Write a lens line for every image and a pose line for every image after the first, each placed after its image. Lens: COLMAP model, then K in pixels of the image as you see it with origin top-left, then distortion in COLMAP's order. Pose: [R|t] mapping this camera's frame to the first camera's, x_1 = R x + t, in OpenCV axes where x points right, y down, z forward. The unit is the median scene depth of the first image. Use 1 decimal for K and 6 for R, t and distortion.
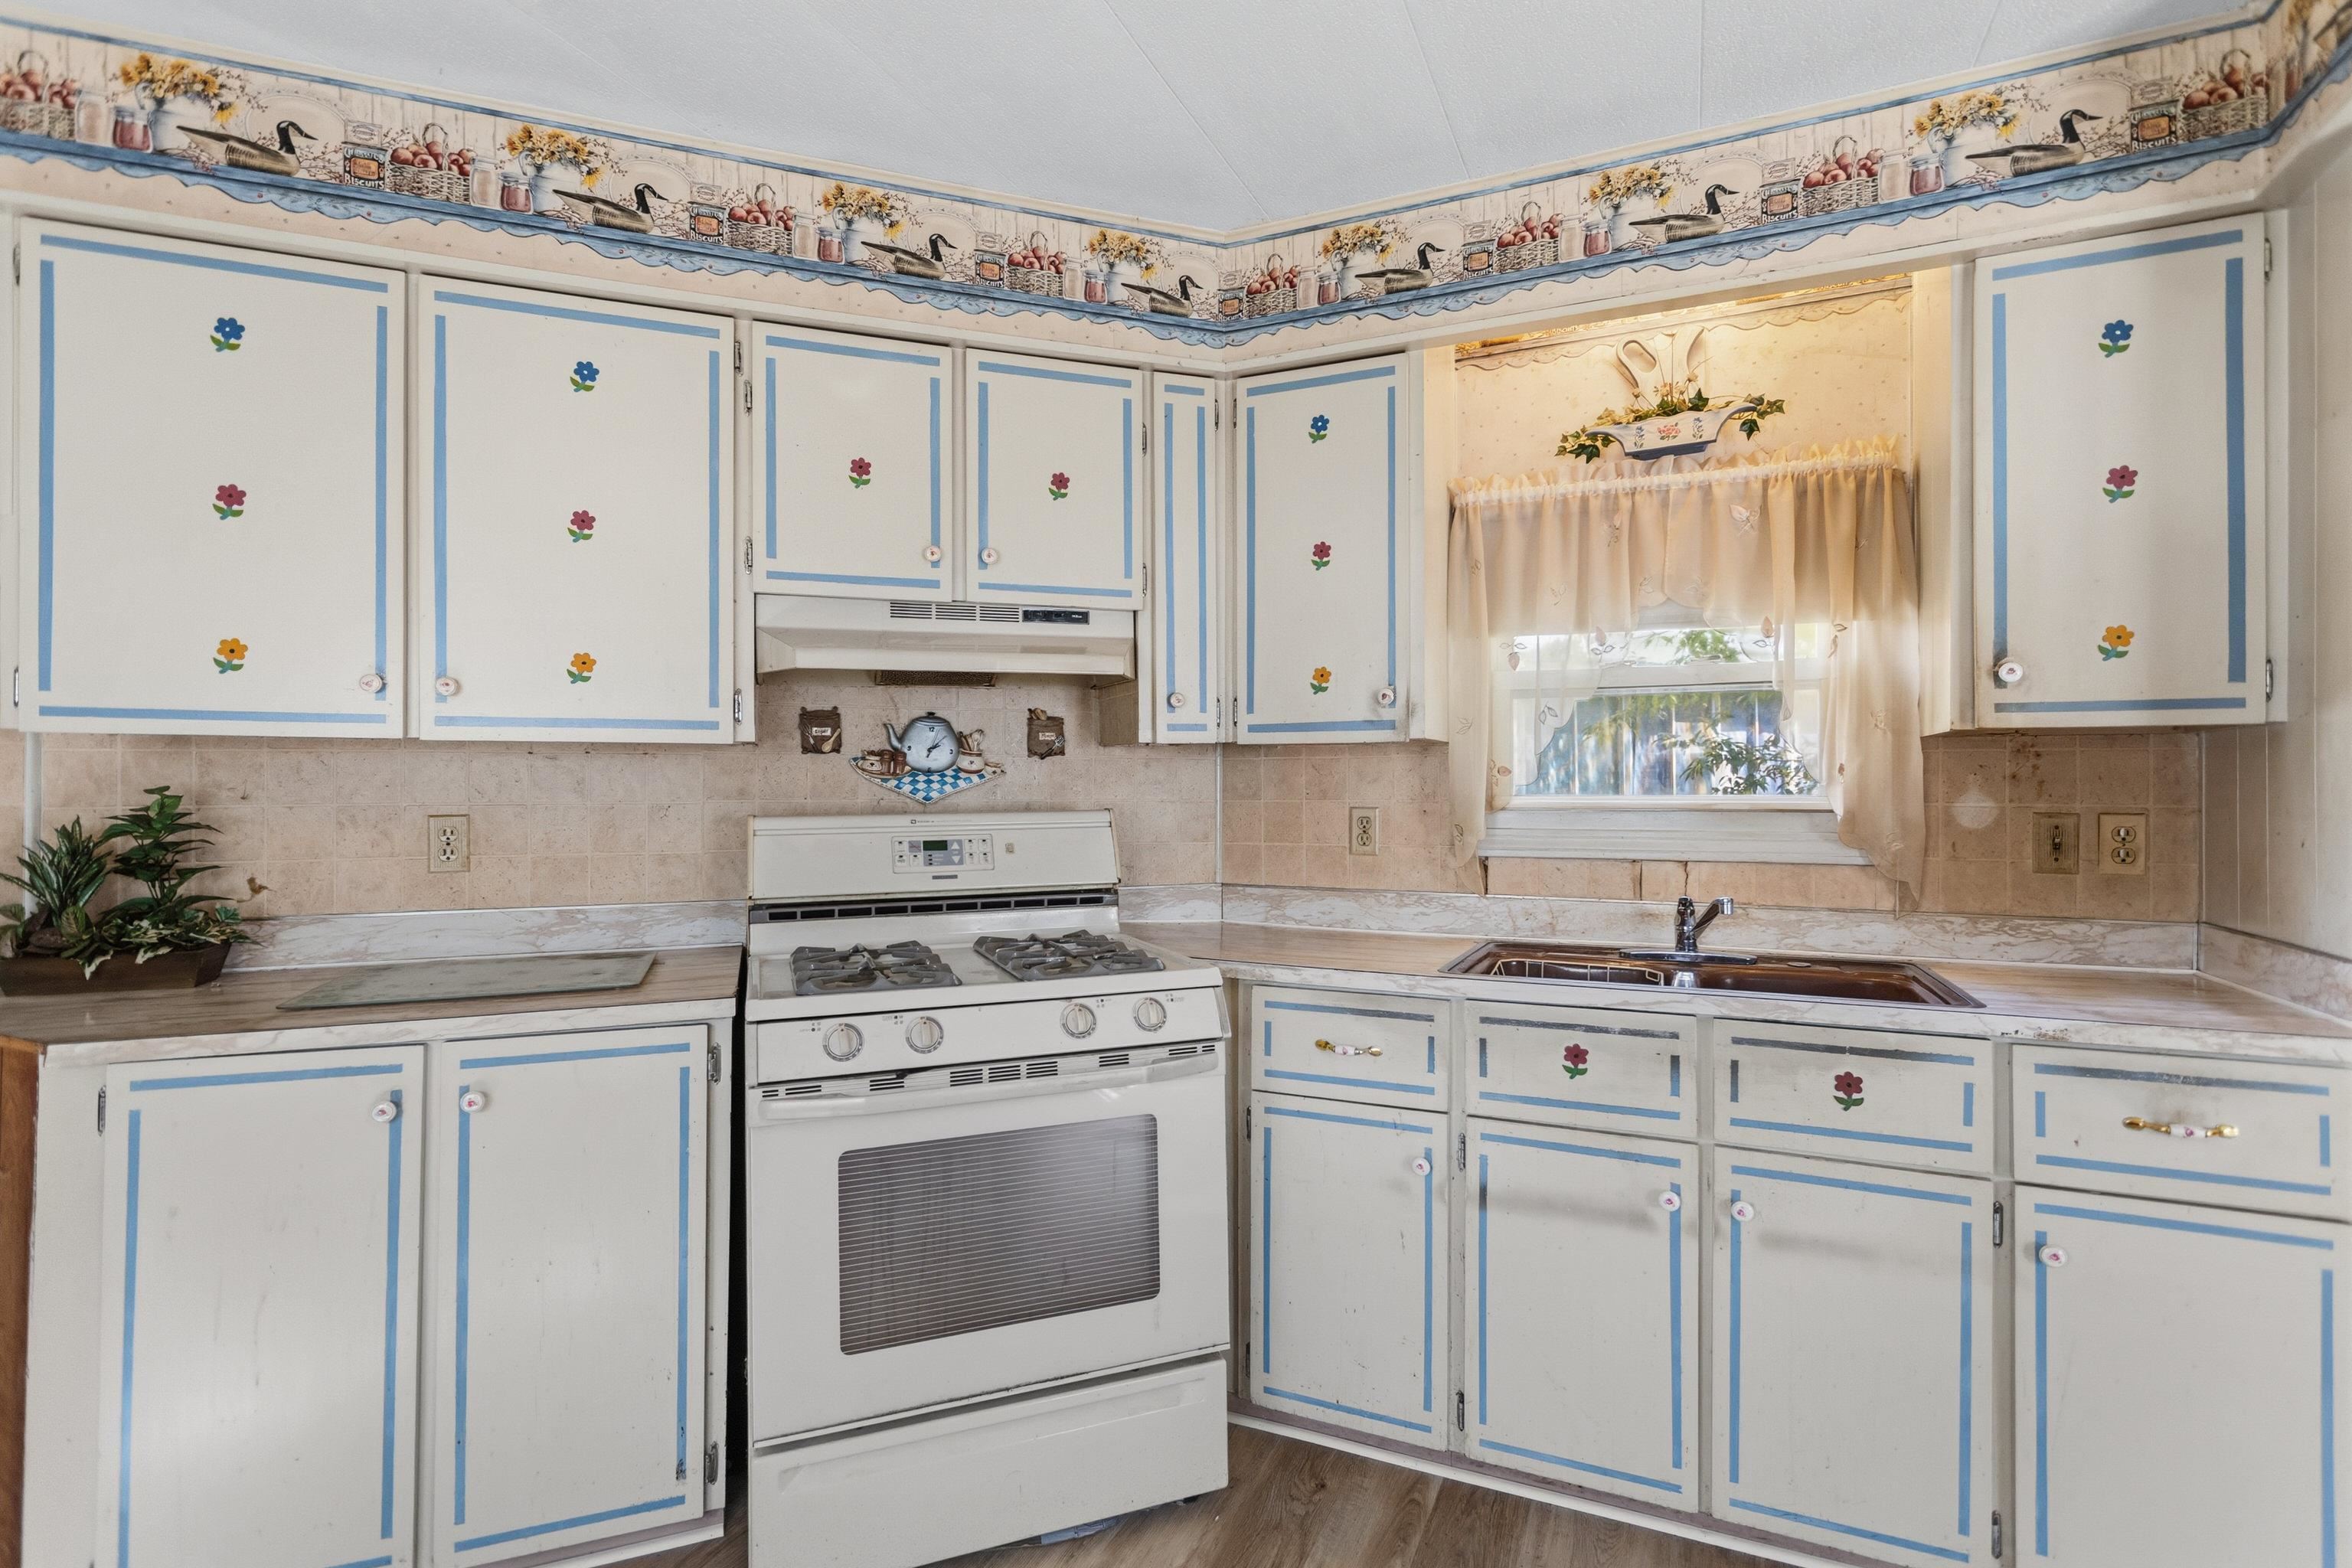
lens RADIAL K [[1118.0, 0, 1183.7], [0, 1118.0, 779.9], [0, 0, 1]] dist [0.002282, 0.000961]
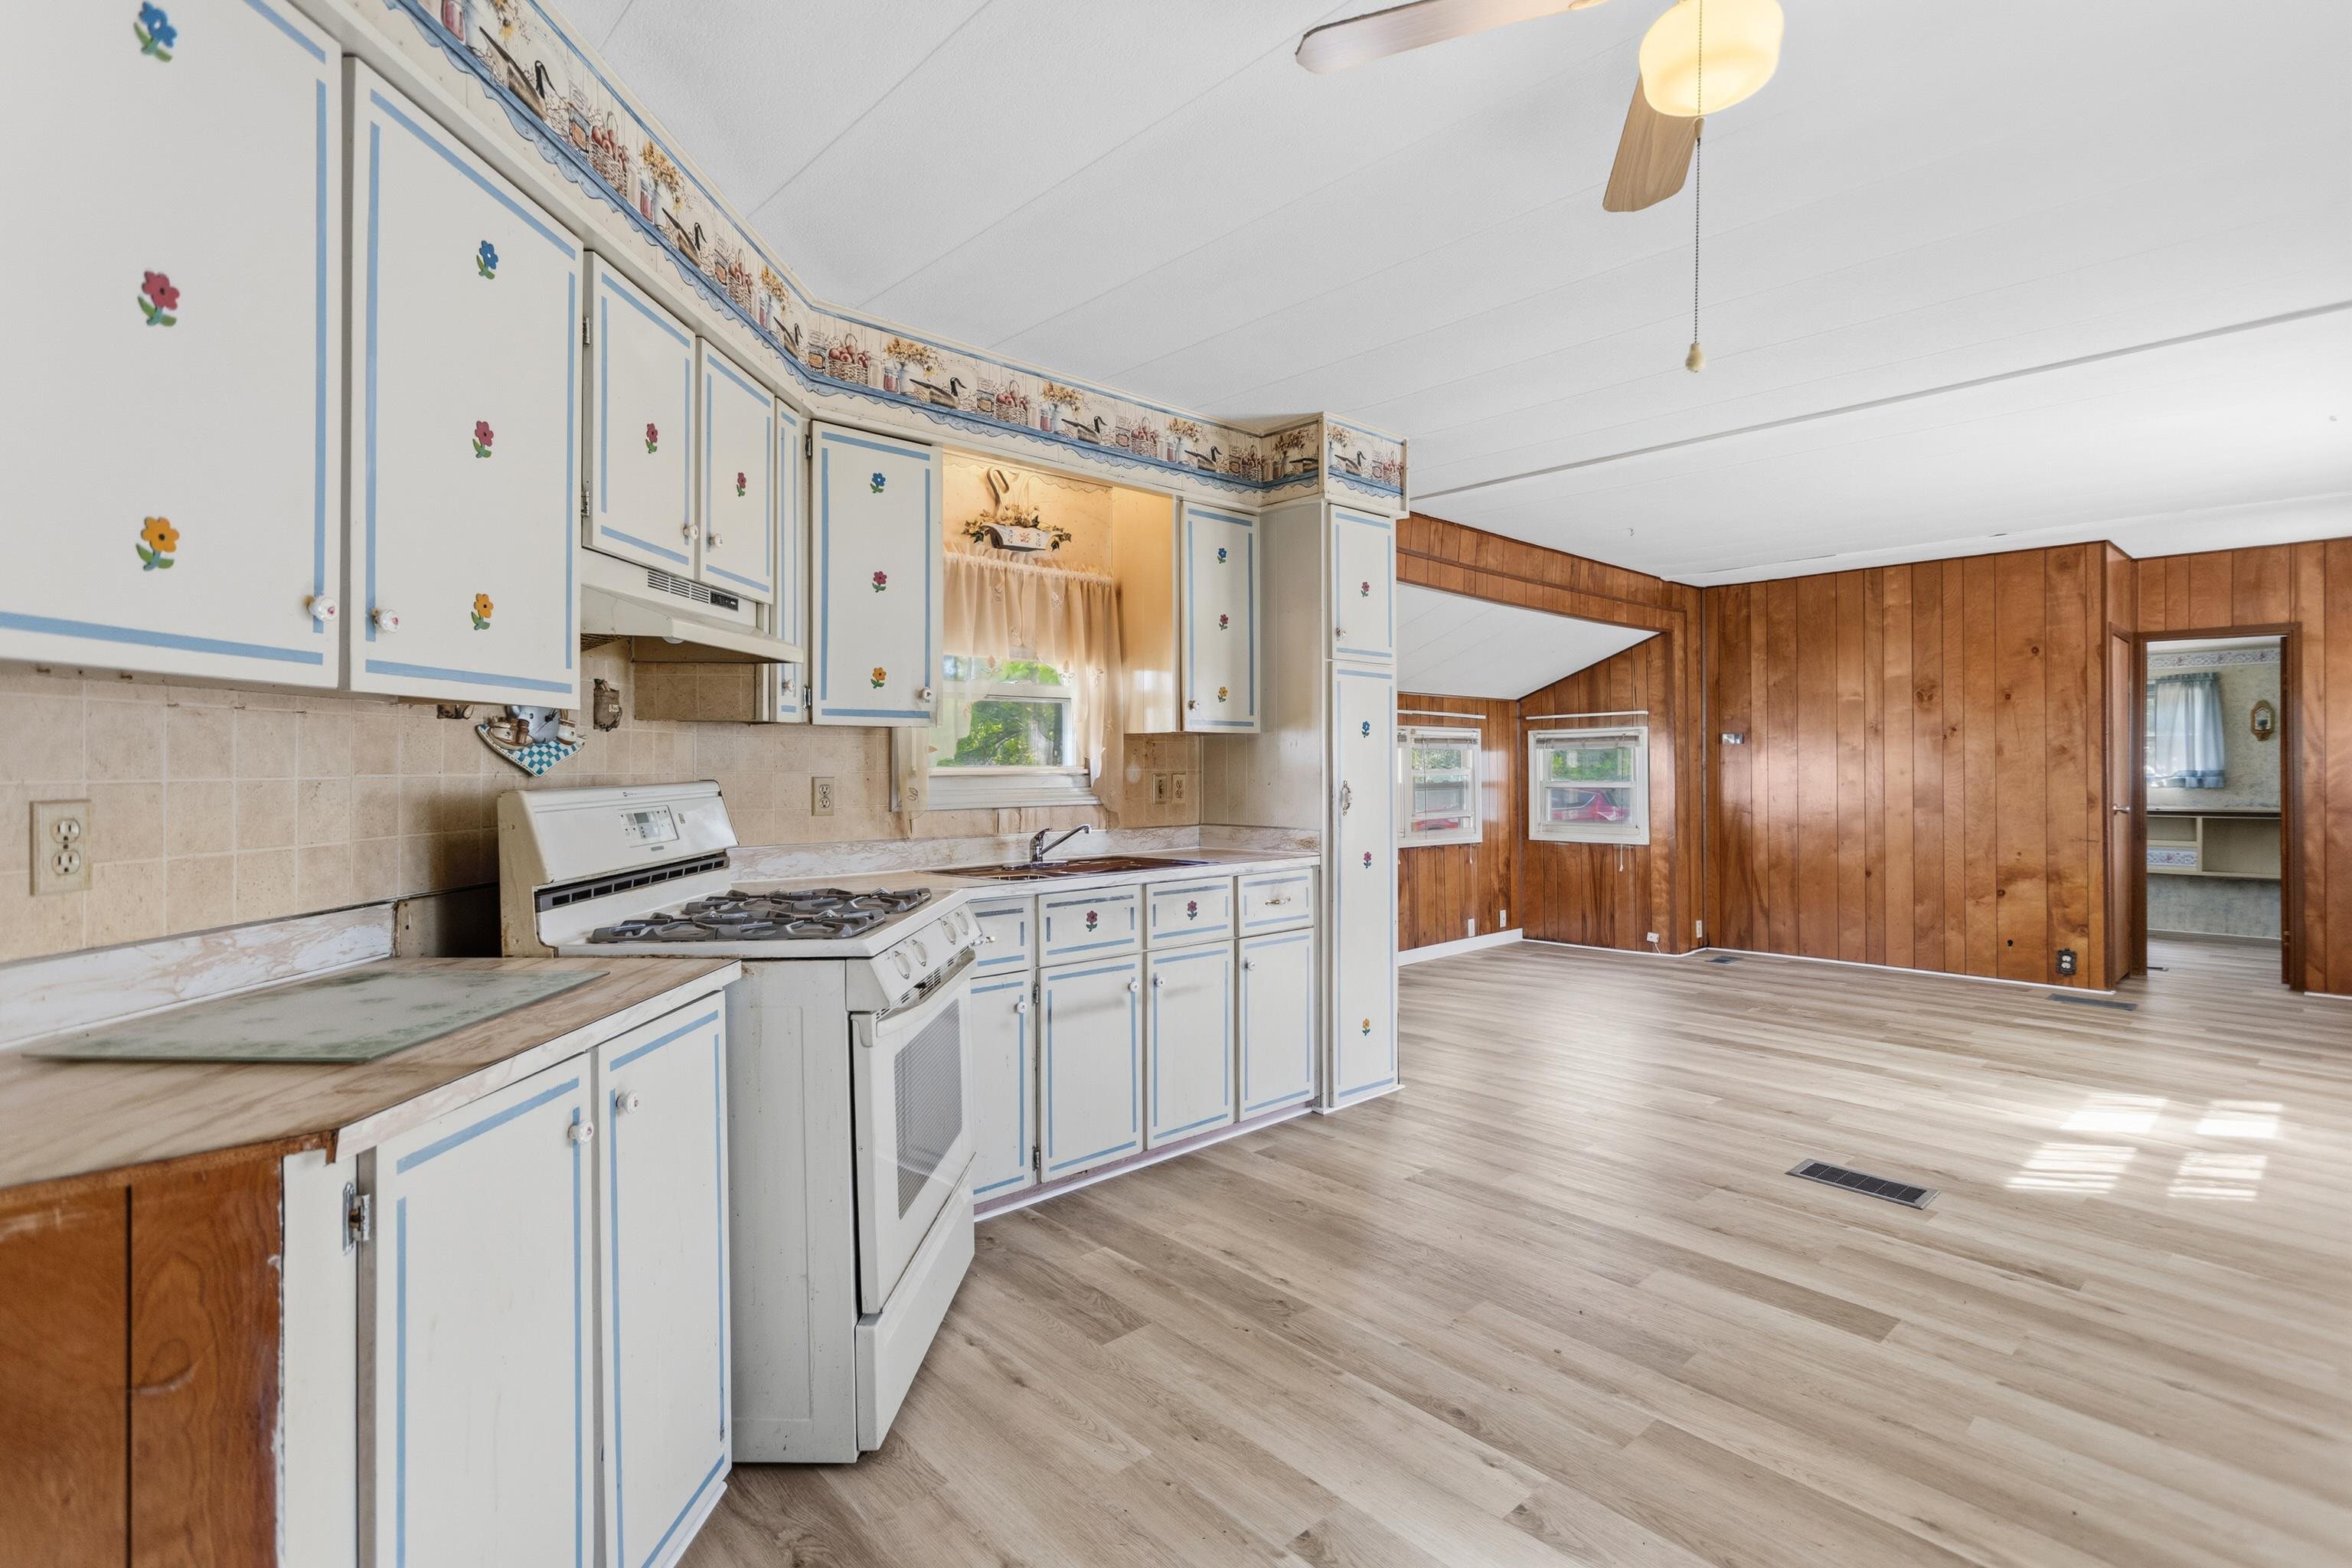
lens RADIAL K [[1124.3, 0, 1190.7], [0, 1124.3, 760.0], [0, 0, 1]] dist [0.014100, 0.000286]
pose [[0.379713, 0.002909, 0.925100, -0.988393], [-0.002423, 0.999995, -0.002150, 0.008697], [-0.925101, -0.001425, 0.379718, 0.177375]]
